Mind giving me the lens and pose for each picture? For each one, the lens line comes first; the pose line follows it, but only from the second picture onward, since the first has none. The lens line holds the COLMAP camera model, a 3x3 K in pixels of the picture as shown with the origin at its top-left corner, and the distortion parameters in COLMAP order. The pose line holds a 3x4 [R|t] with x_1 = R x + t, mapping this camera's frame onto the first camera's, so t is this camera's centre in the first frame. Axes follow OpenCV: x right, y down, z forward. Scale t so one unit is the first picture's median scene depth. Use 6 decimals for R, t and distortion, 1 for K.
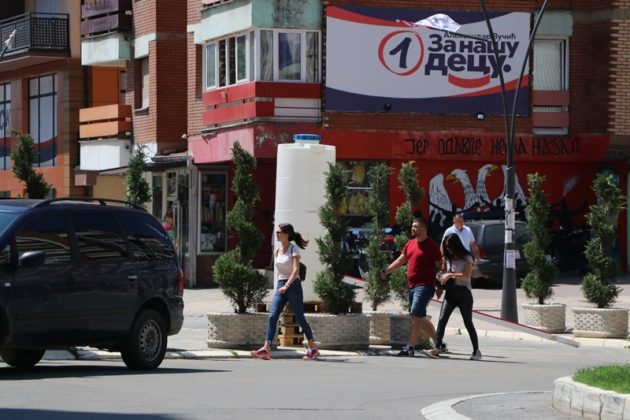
lens RADIAL K [[2908.1, 0, 315.1], [0, 2908.1, 209.3], [0, 0, 1]] dist [1.111131, 0.000000]
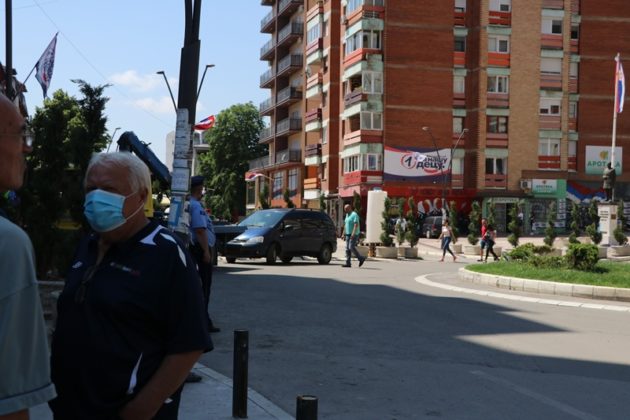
lens RADIAL K [[1167.0, 0, 313.2], [0, 1167.0, 209.8], [0, 0, 1]] dist [0.151447, 0.000000]
pose [[0.998260, 0.007716, -0.058460, 0.001426], [-0.007745, 0.999970, -0.000262, -0.001874], [0.058456, 0.000714, 0.998290, -0.227524]]
